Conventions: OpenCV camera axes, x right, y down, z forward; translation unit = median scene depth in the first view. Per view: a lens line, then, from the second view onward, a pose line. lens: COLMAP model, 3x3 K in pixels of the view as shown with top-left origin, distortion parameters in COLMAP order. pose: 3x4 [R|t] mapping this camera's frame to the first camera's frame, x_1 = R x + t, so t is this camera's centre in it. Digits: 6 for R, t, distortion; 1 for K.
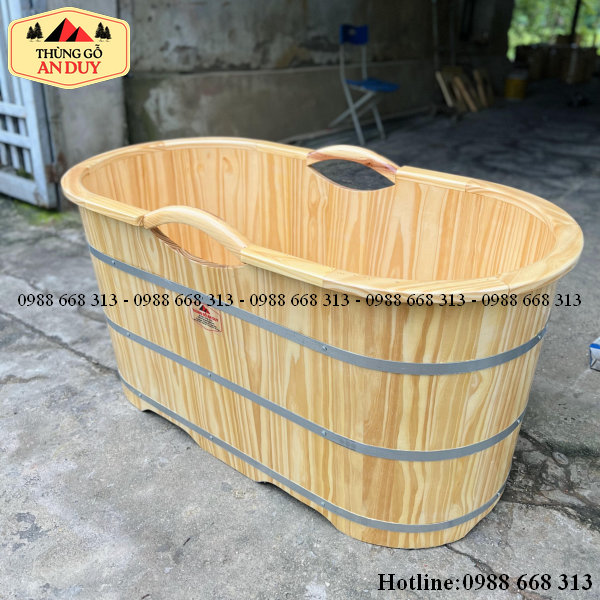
lens RADIAL K [[606.5, 0, 302.7], [0, 606.5, 267.5], [0, 0, 1]] dist [0.014122, 0.001033]
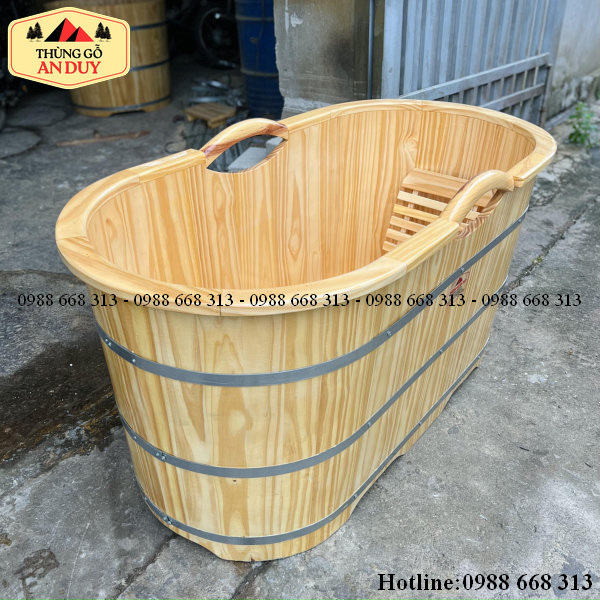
lens RADIAL K [[605.4, 0, 300.0], [0, 605.4, 300.0], [0, 0, 1]] dist [0.018770, -0.001565]
pose [[-0.010332, -0.508146, 0.861209, -0.902755], [0.409001, 0.783768, 0.467360, -0.416052], [-0.912476, 0.357064, 0.199734, 0.931472]]
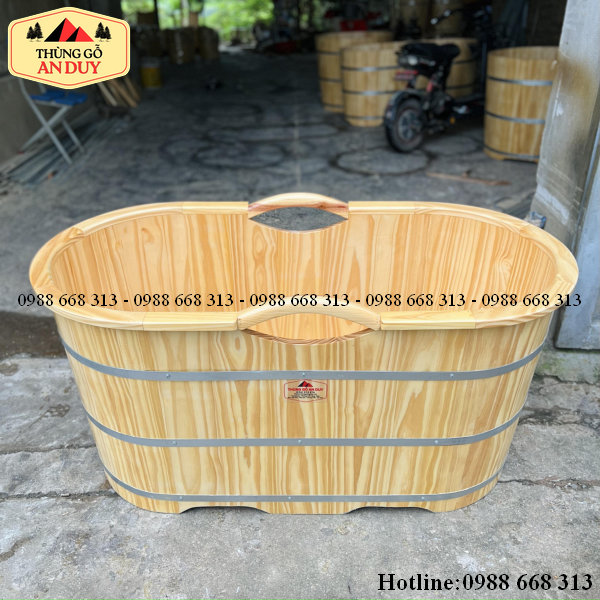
lens RADIAL K [[605.4, 0, 300.0], [0, 605.4, 300.0], [0, 0, 1]] dist [0.018770, -0.001565]
pose [[0.785467, -0.303010, 0.539655, -0.607762], [0.255743, 0.952934, 0.162828, -0.213560], [-0.563594, 0.010117, 0.825990, 0.130216]]
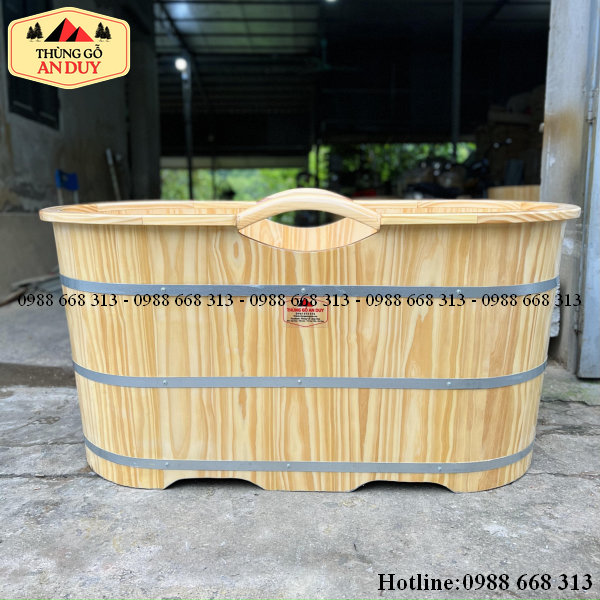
lens RADIAL K [[597.4, 0, 300.0], [0, 597.4, 300.0], [0, 0, 1]] dist [0.067454, -0.103319]
pose [[0.806317, -0.105353, 0.582026, -0.656261], [0.244455, 0.955394, -0.165723, 0.198543], [-0.538605, 0.275904, 0.796104, 0.196495]]
